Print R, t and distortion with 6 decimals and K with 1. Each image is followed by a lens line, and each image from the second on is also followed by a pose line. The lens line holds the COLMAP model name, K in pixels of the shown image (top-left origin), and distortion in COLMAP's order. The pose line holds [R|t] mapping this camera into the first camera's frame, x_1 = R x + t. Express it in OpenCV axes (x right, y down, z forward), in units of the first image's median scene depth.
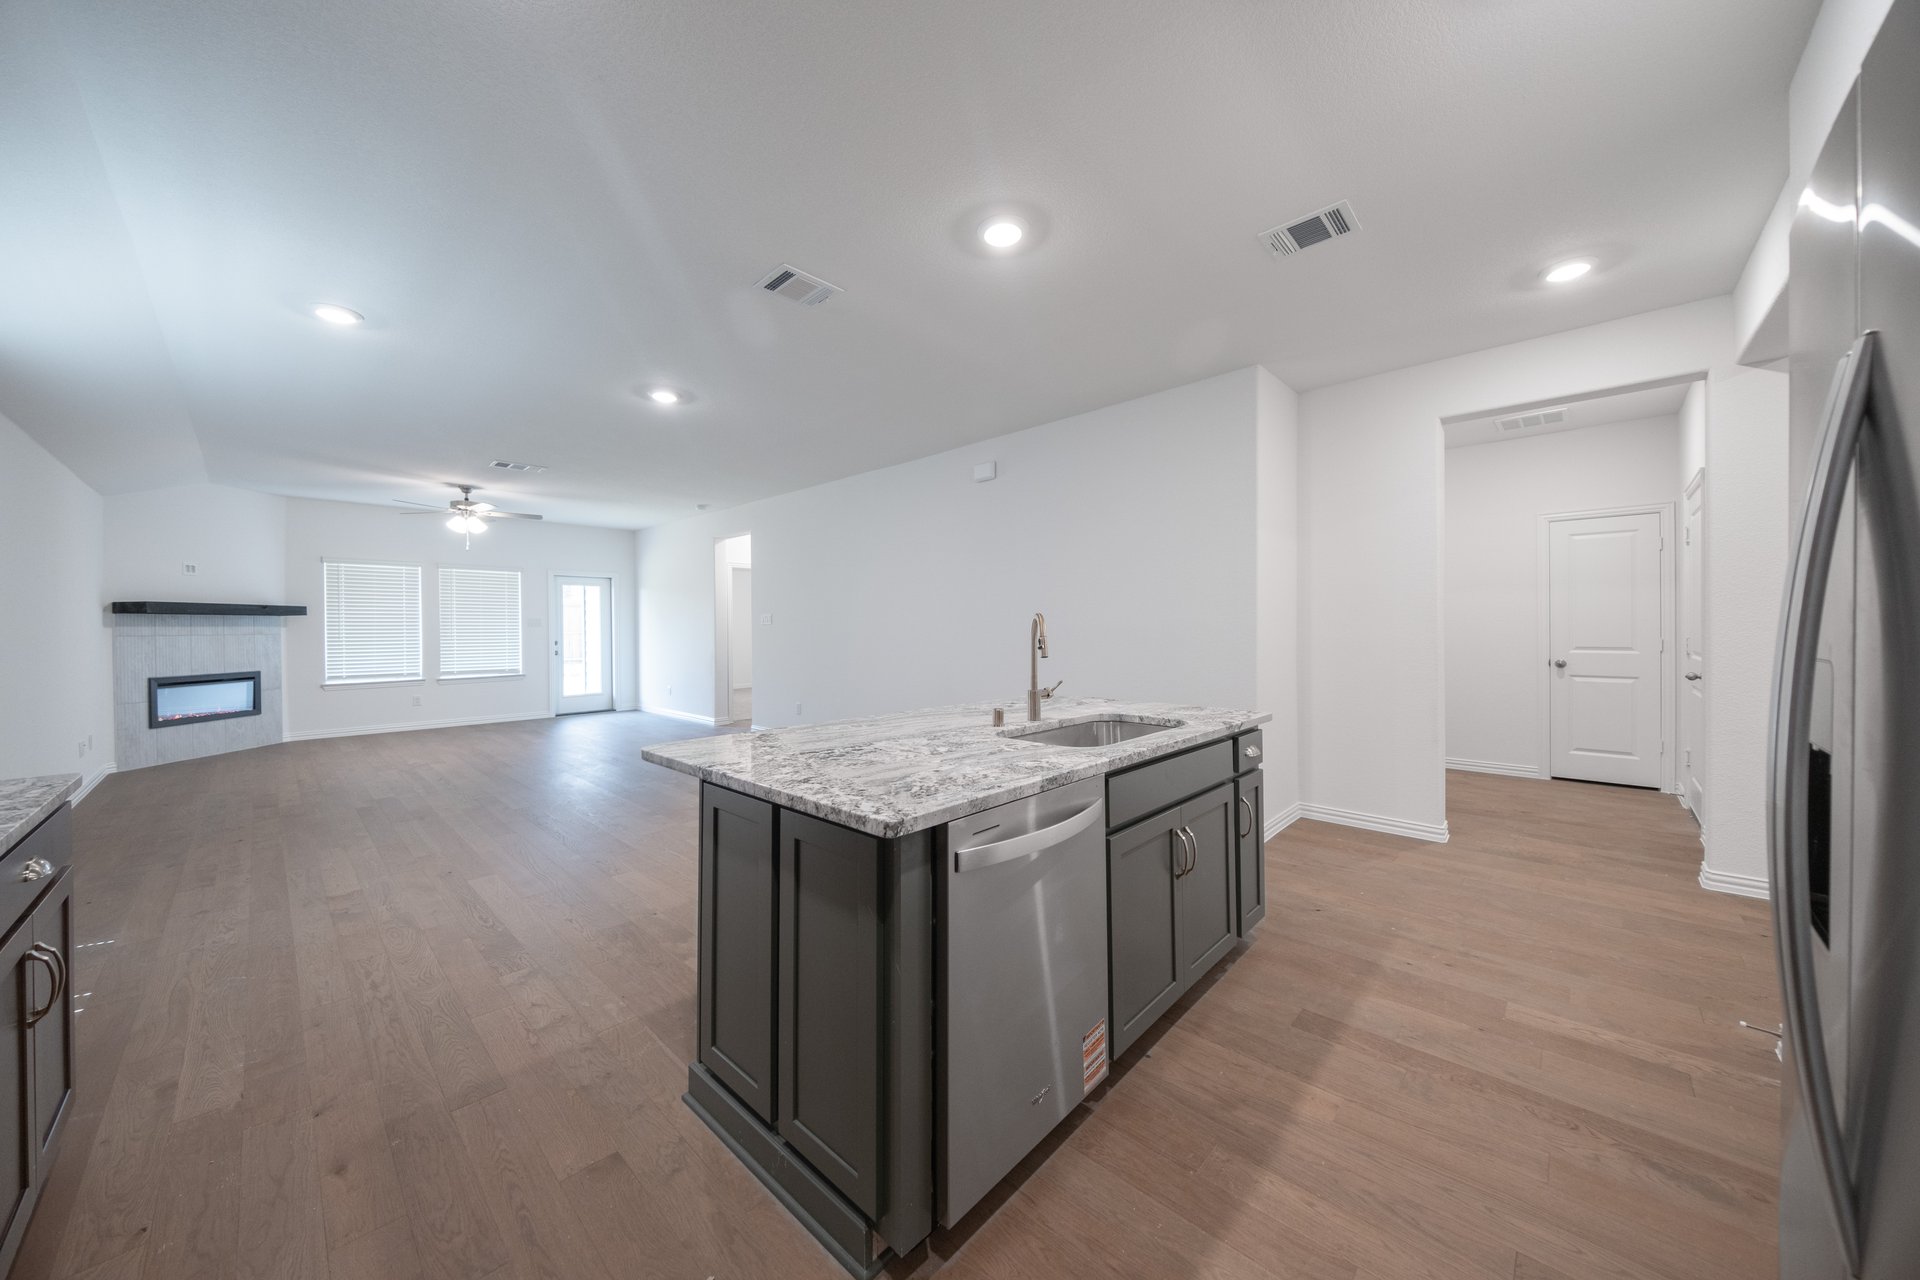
lens RADIAL K [[647.0, 0, 944.6], [0, 647.0, 631.4], [0, 0, 1]] dist [0.018326, -0.009452]
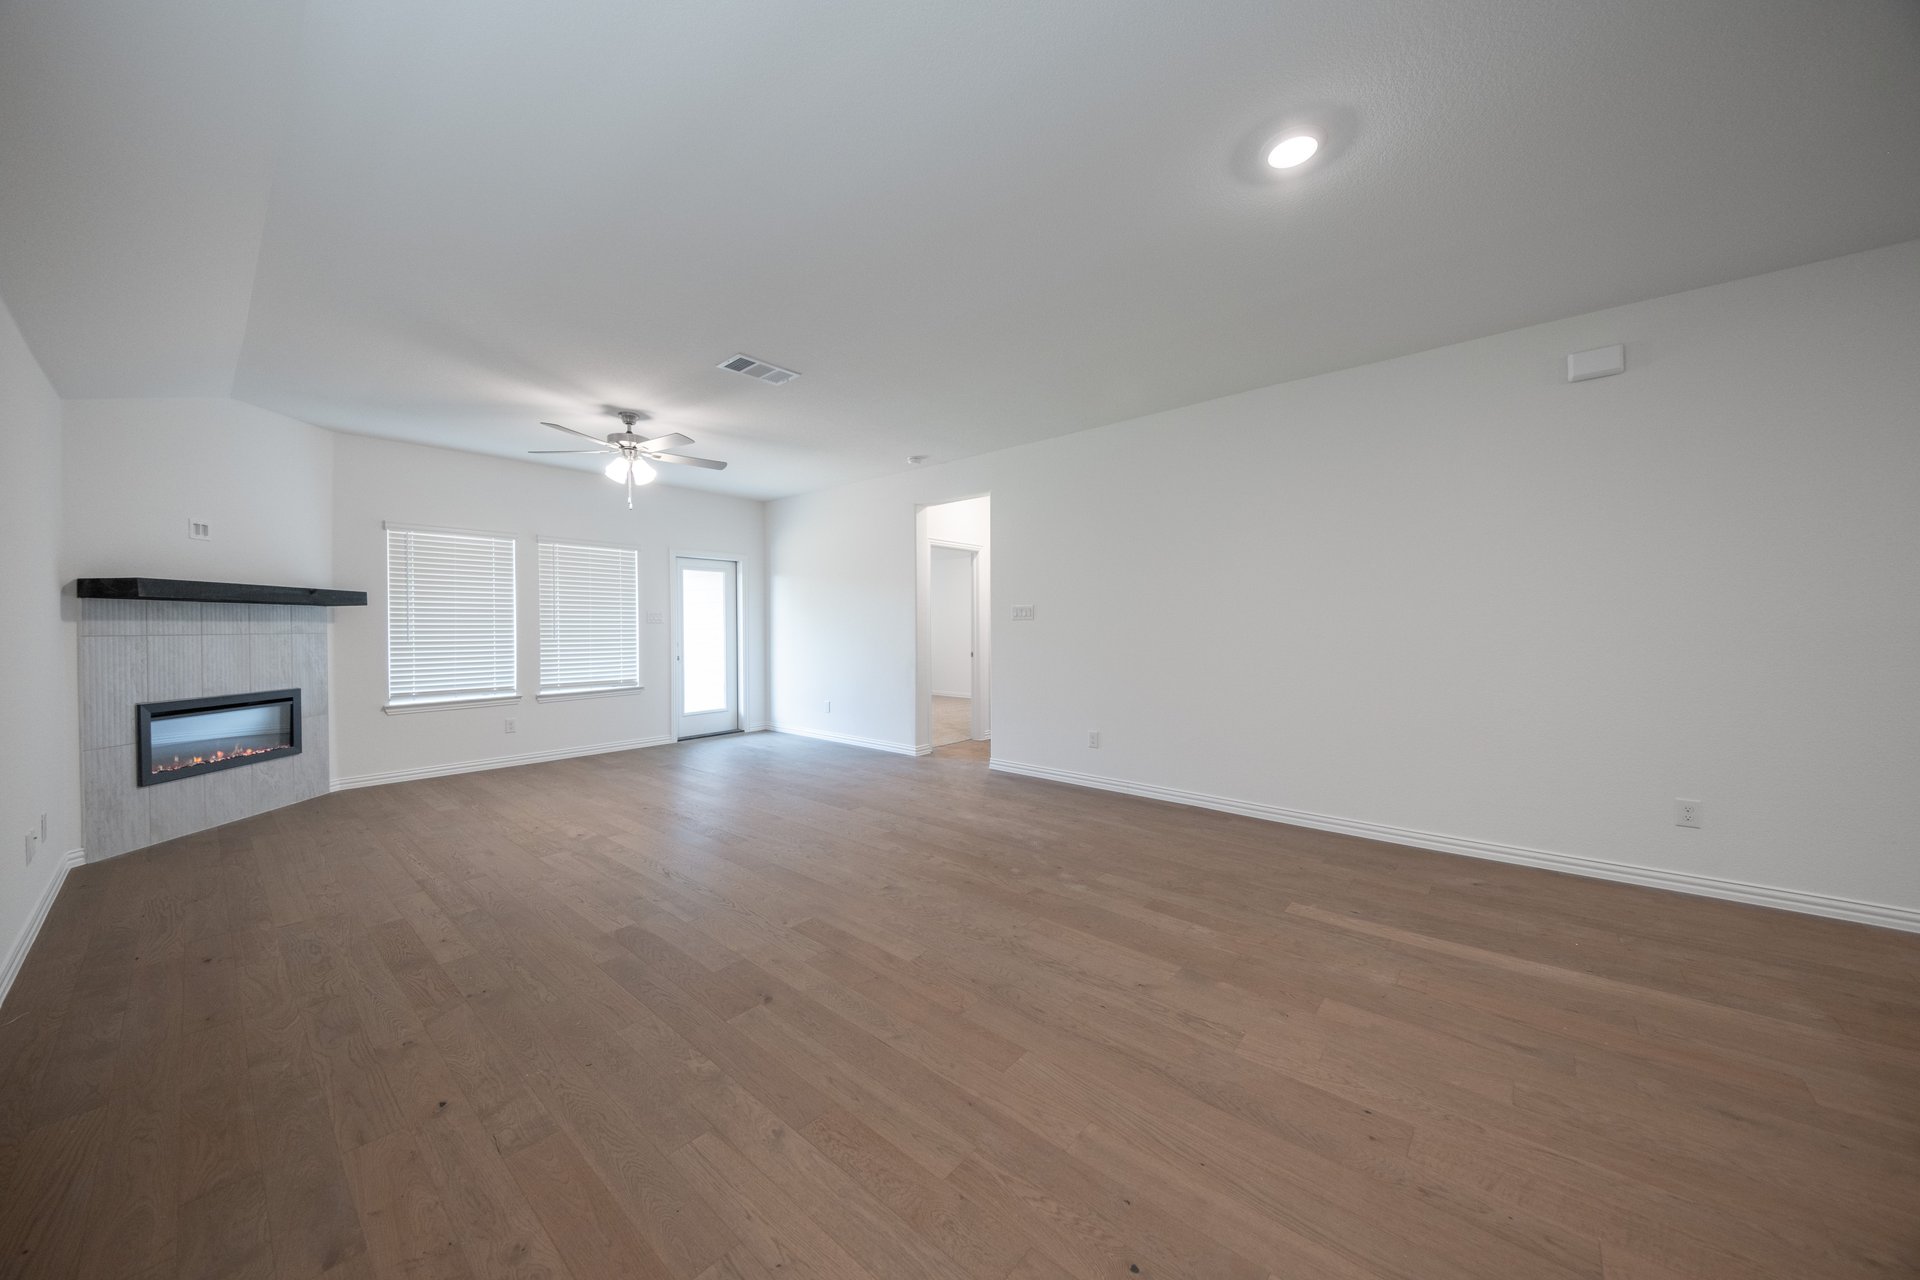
lens RADIAL K [[647.0, 0, 944.6], [0, 647.0, 631.4], [0, 0, 1]] dist [0.018326, -0.009452]
pose [[0.998991, 0.000417, 0.044909, -0.413359], [-0.000428, 1.000000, 0.000231, 0.002114], [-0.044909, -0.000250, 0.998991, 0.298734]]
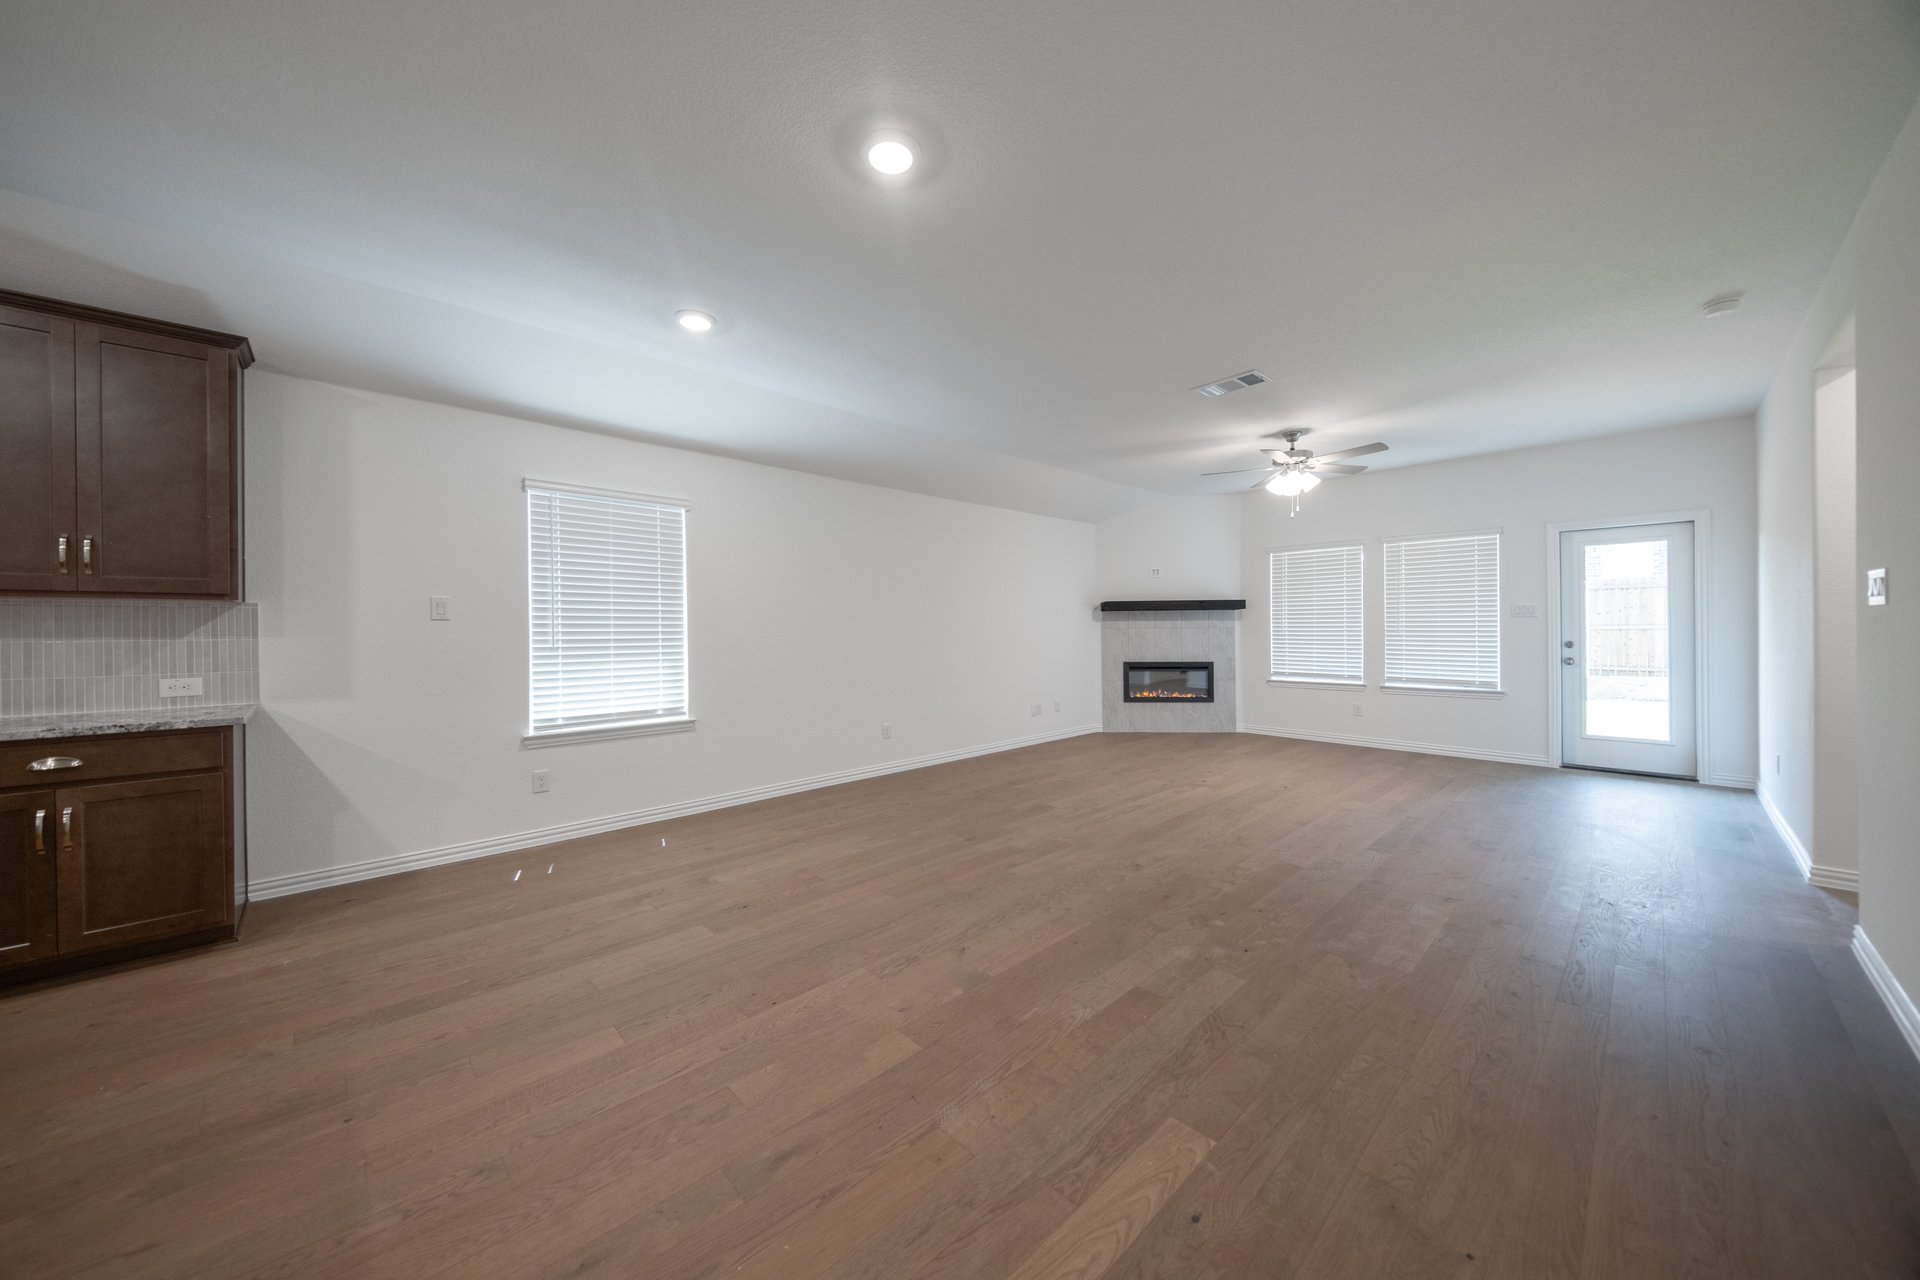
lens RADIAL K [[647.0, 0, 944.6], [0, 647.0, 631.4], [0, 0, 1]] dist [0.018326, -0.009452]
pose [[-0.061644, 0.014445, -0.997994, 0.040236], [0.002874, 0.999894, 0.014295, -0.005484], [0.998094, -0.001987, -0.061679, 0.614454]]
